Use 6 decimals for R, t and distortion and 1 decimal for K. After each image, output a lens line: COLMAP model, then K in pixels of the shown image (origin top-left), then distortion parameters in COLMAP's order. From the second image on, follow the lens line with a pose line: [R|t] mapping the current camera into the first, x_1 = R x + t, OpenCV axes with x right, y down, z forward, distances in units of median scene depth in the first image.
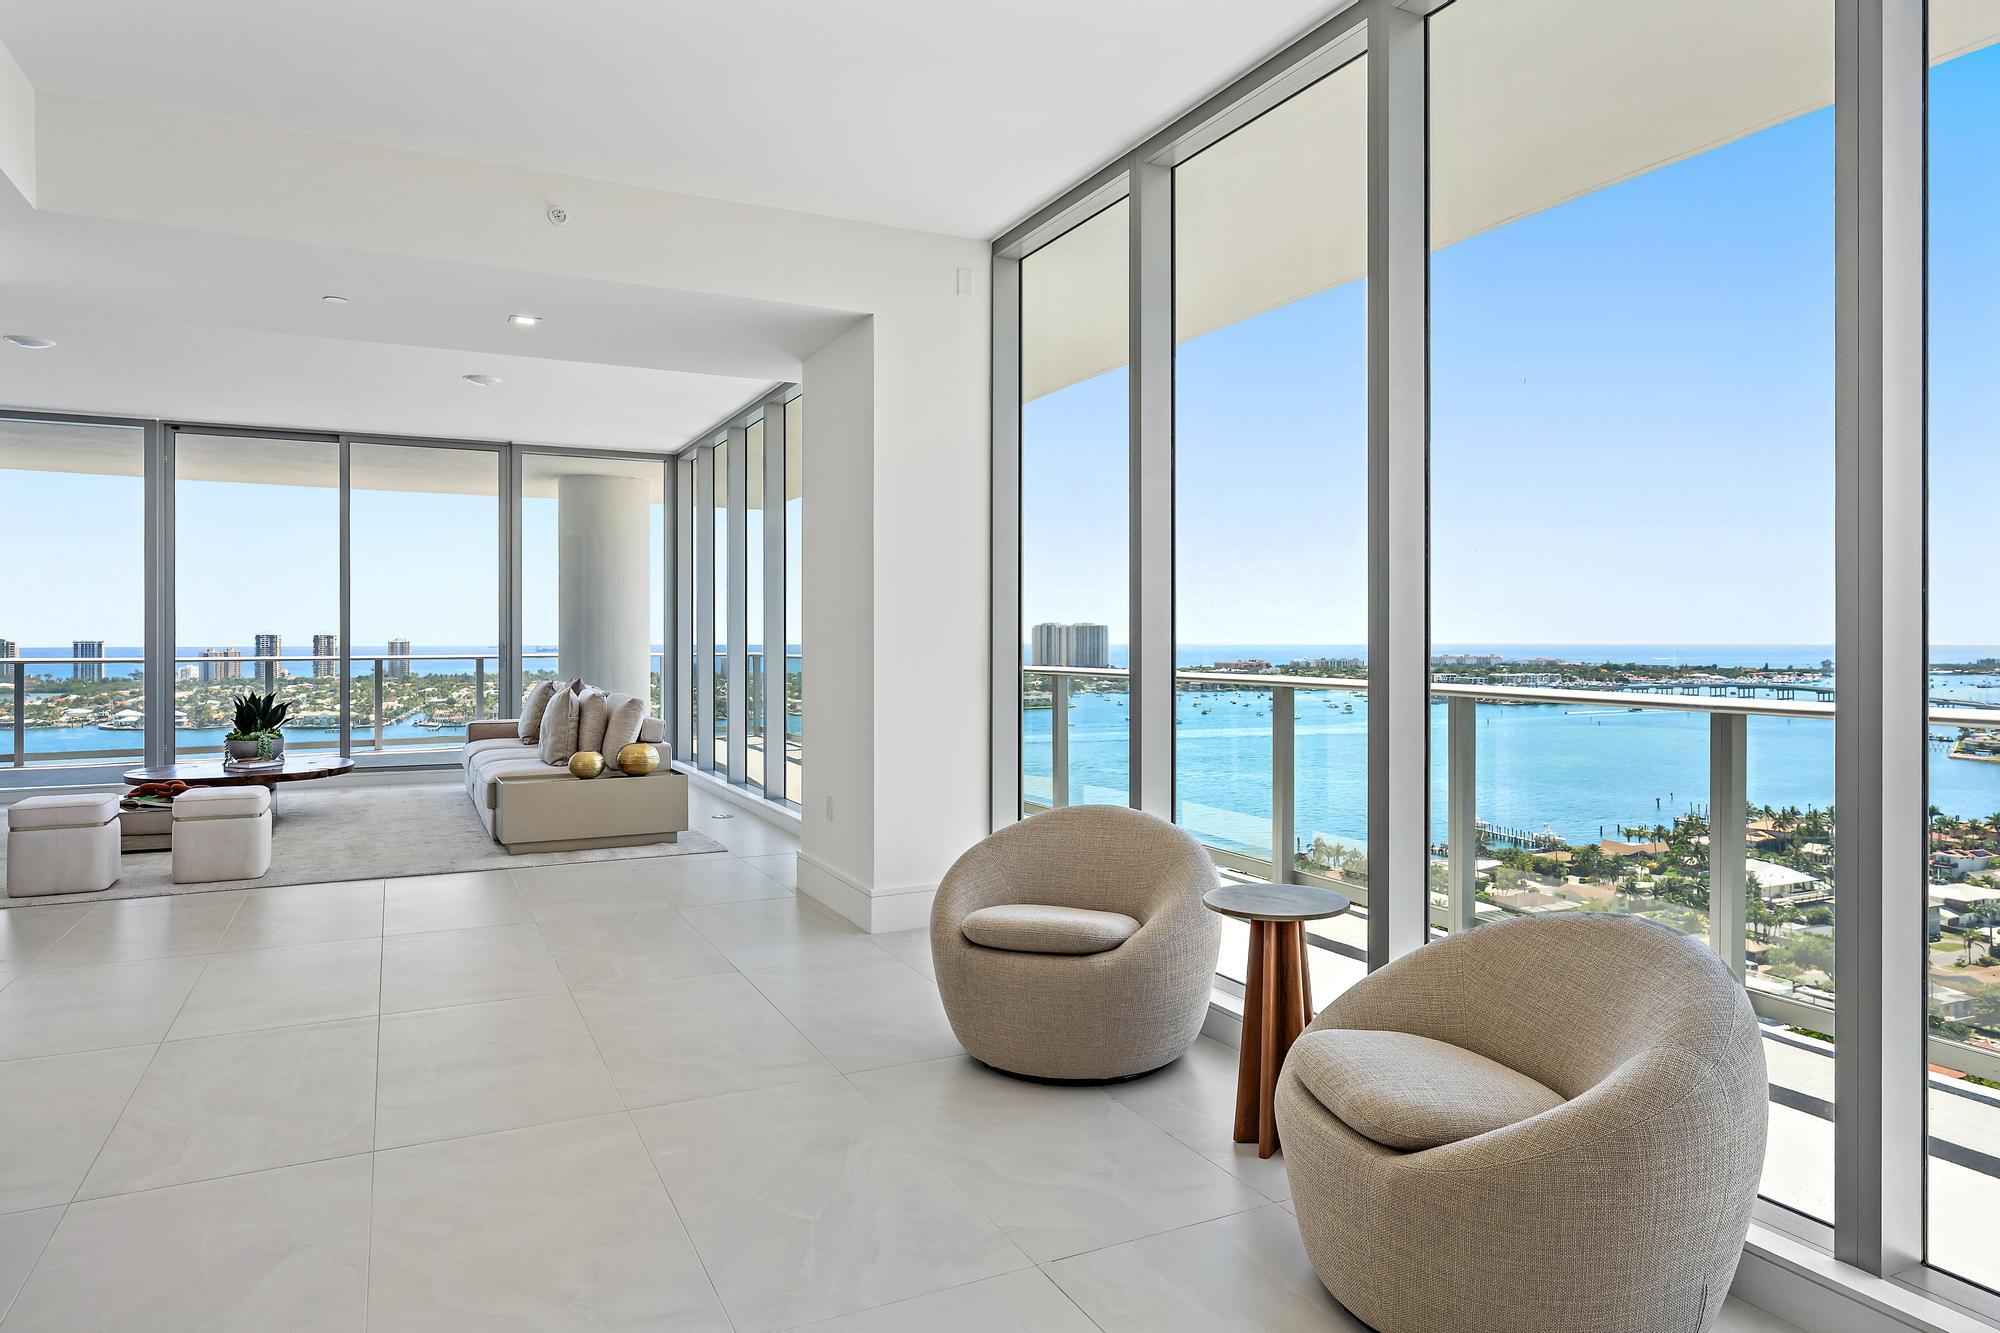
lens RADIAL K [[1219.1, 0, 1006.3], [0, 1219.1, 636.1], [0, 0, 1]] dist [0.004157, 0.002340]
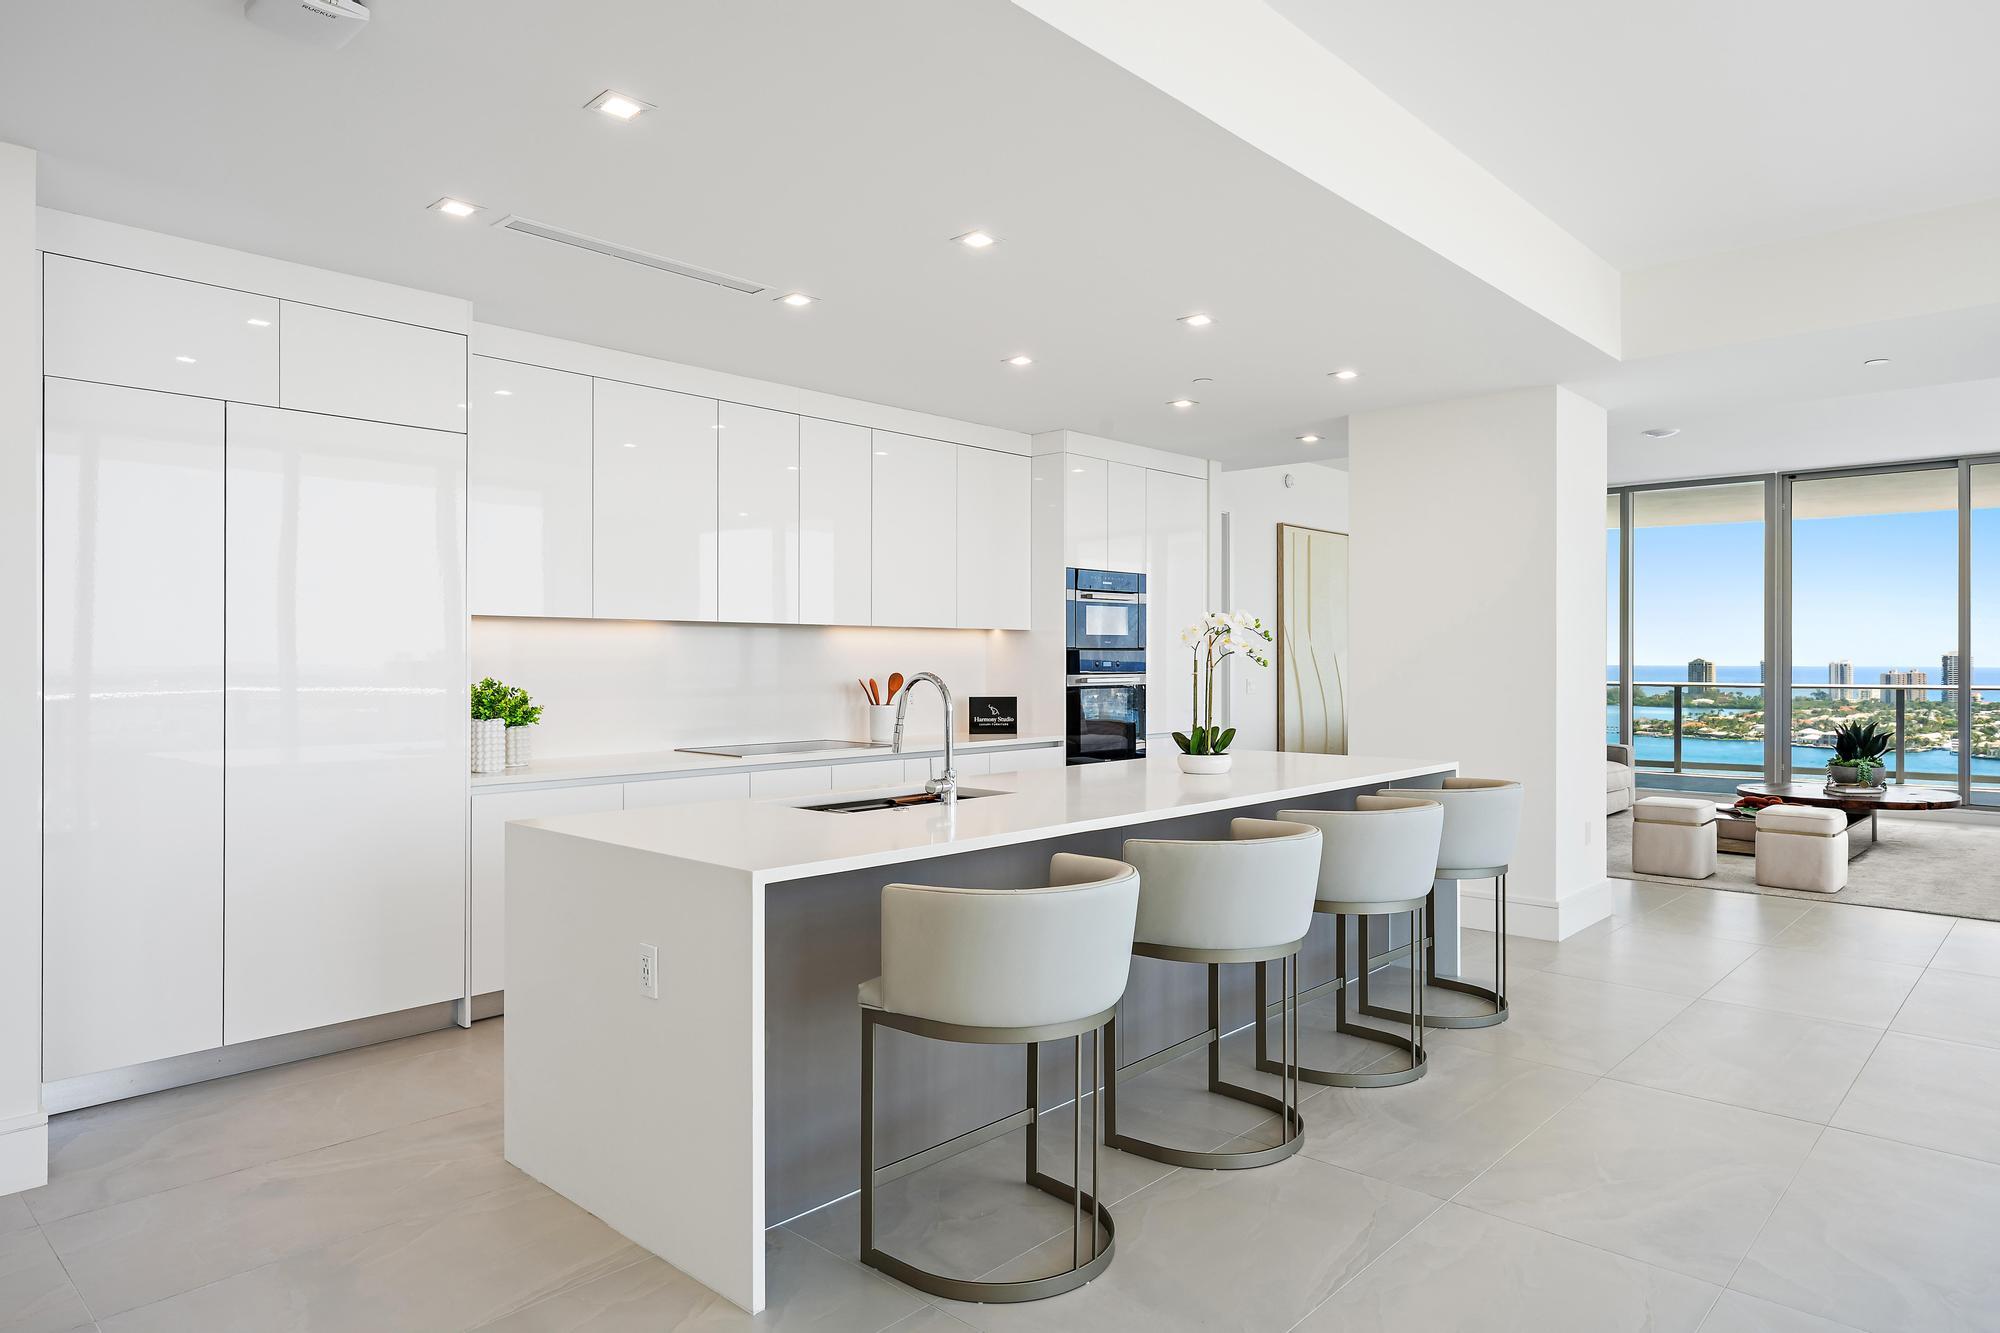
lens RADIAL K [[1219.1, 0, 1012.1], [0, 1219.1, 660.8], [0, 0, 1]] dist [0.004157, 0.002340]
pose [[0.359271, 0.002897, -0.933229, 0.088462], [0.000431, 0.999995, 0.003270, -0.008457], [0.933233, -0.001577, 0.359268, -0.045862]]
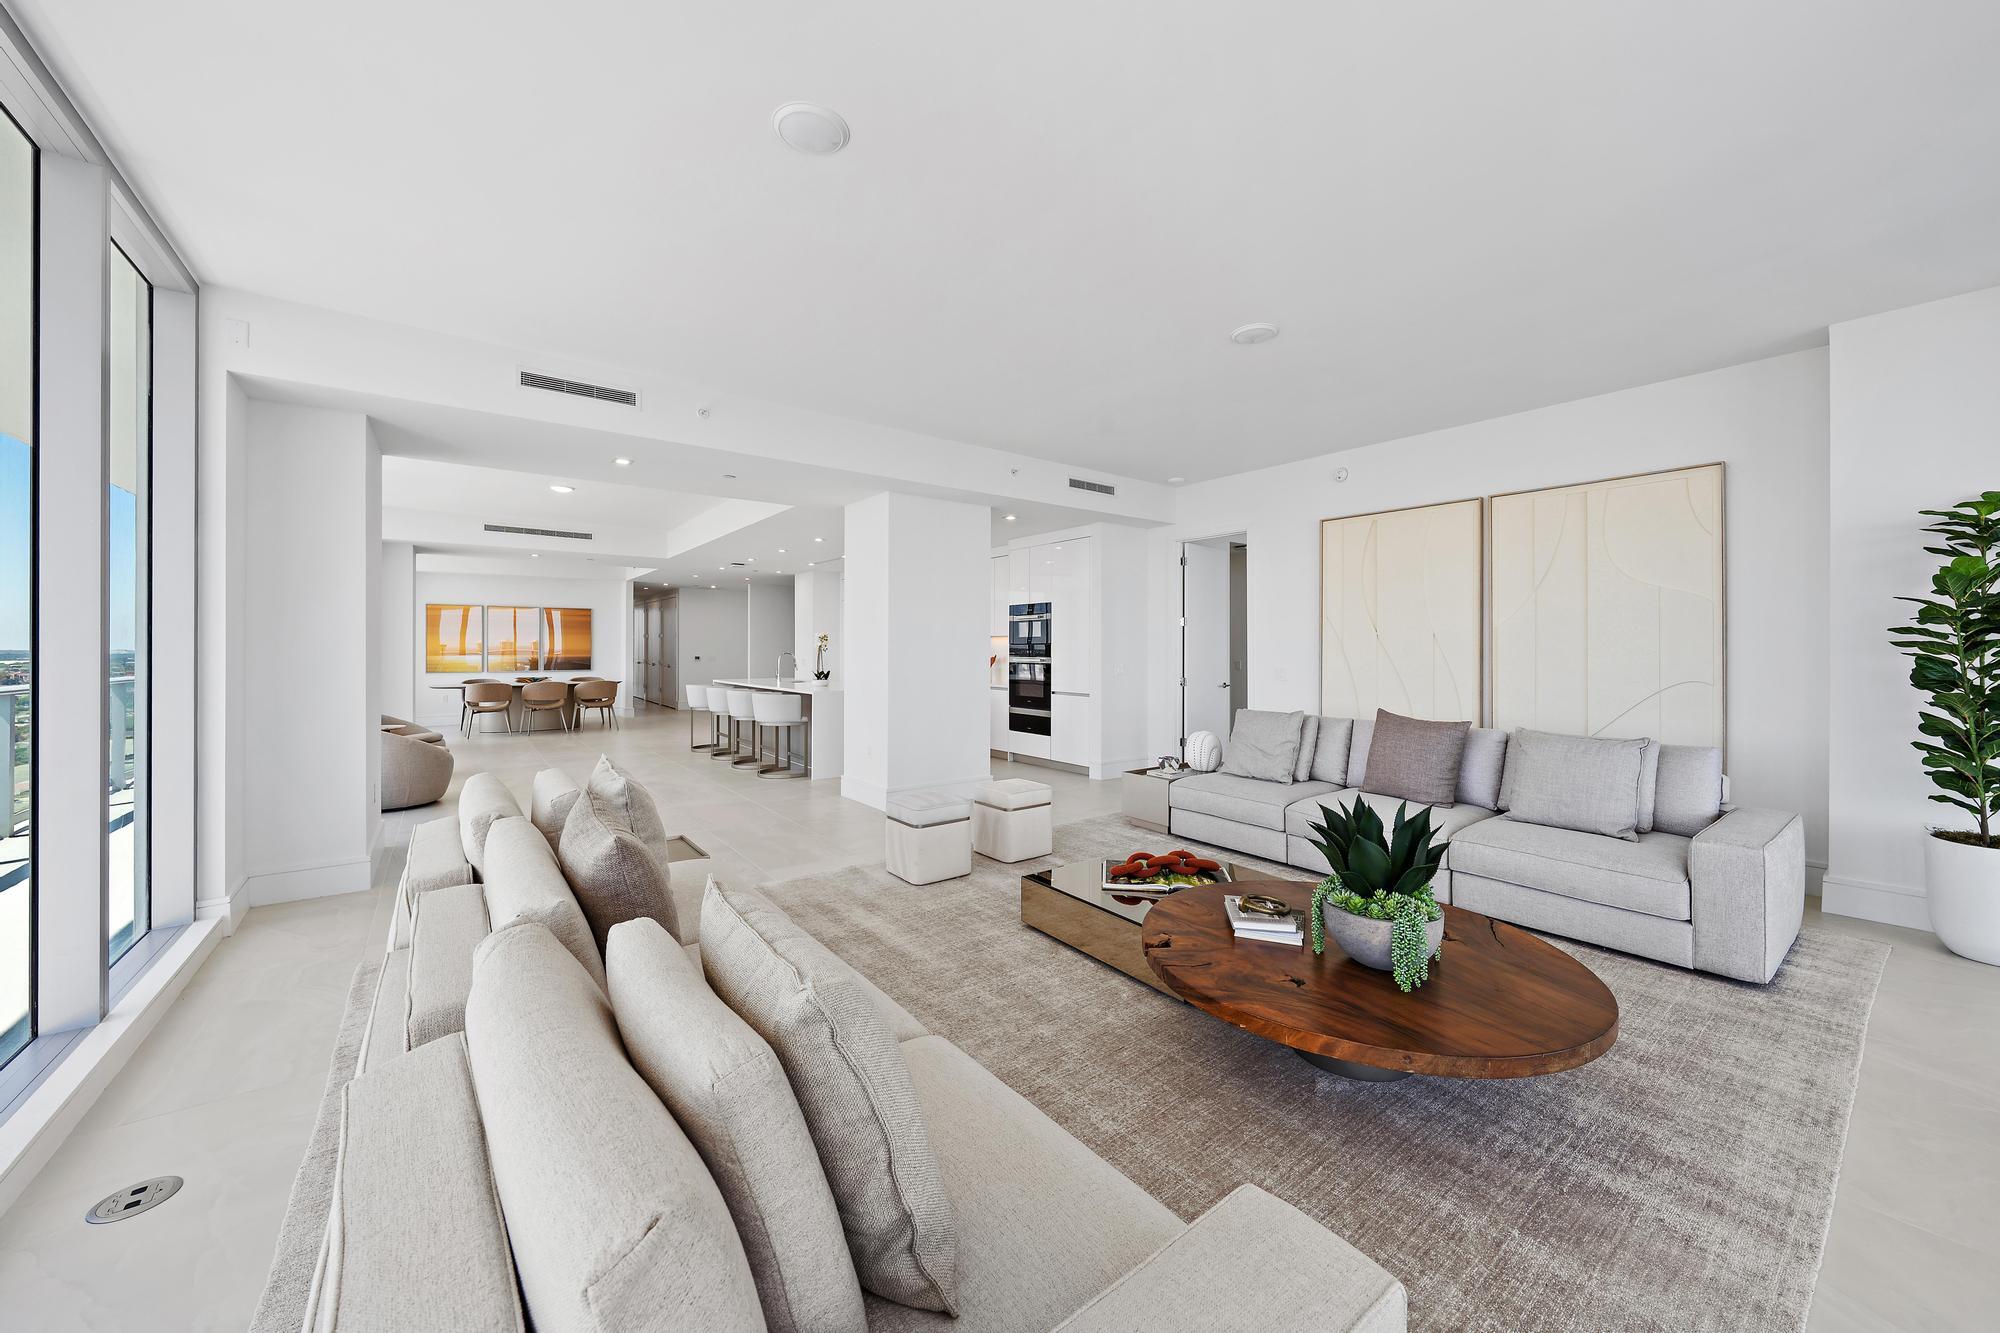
lens RADIAL K [[730.8, 0, 1007.3], [0, 730.8, 649.2], [0, 0, 1]] dist [-0.002148, 0.000030]
pose [[-0.983319, 0.000026, -0.181888, -0.375193], [-0.000304, 0.999998, 0.001785, -0.008327], [0.181888, 0.001810, -0.983318, 1.063249]]
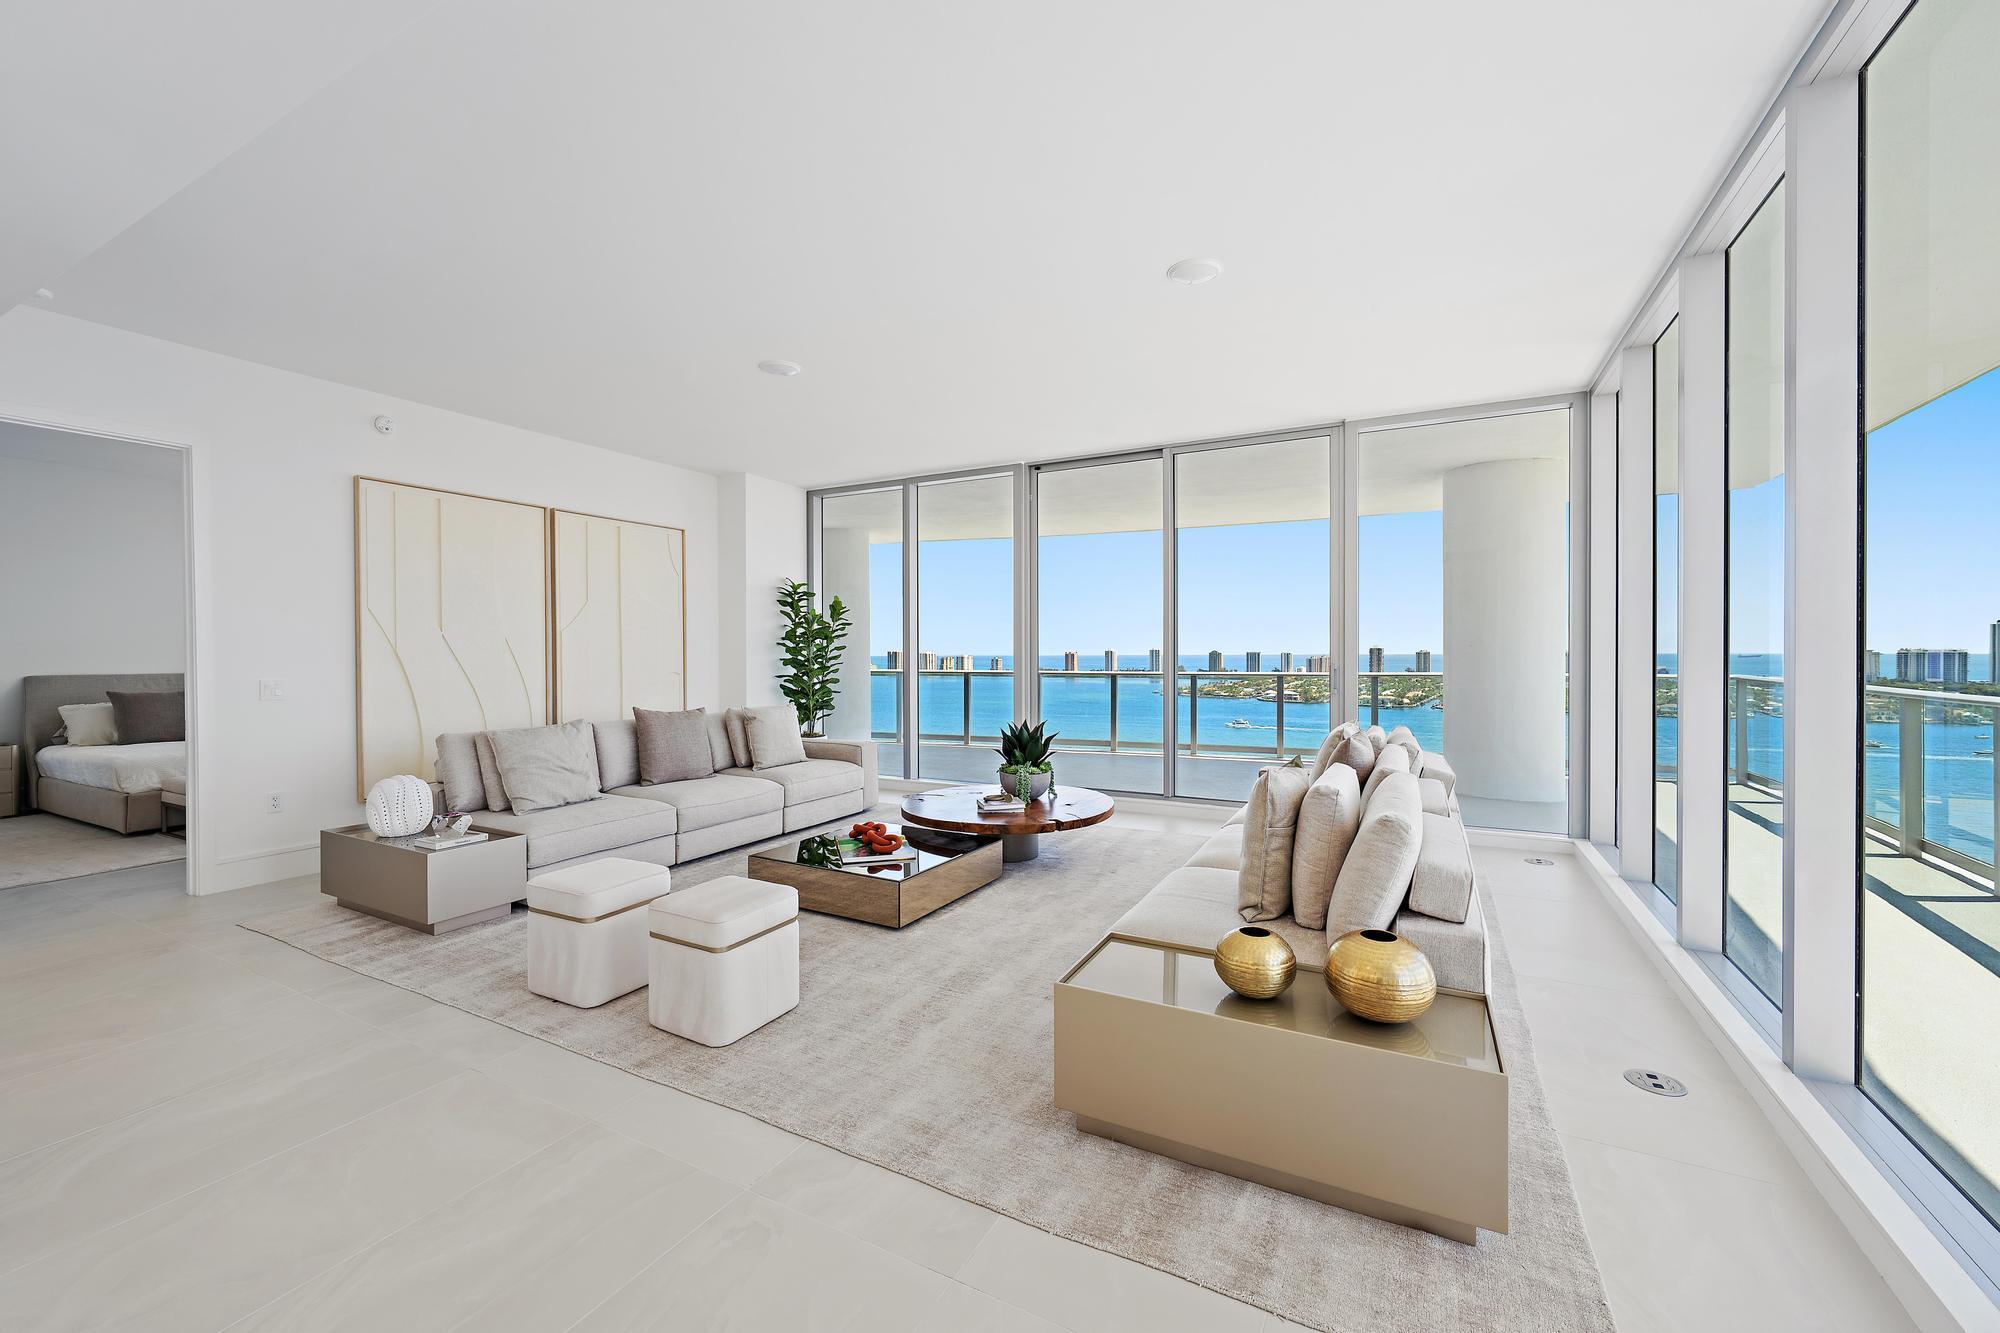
lens RADIAL K [[778.5, 0, 1019.0], [0, 778.5, 651.0], [0, 0, 1]] dist [-0.003229, 0.000624]
pose [[0.585393, -0.002458, -0.810746, -0.117962], [0.005495, 0.999984, 0.000936, -0.006288], [0.810731, -0.005002, 0.585397, 0.549593]]
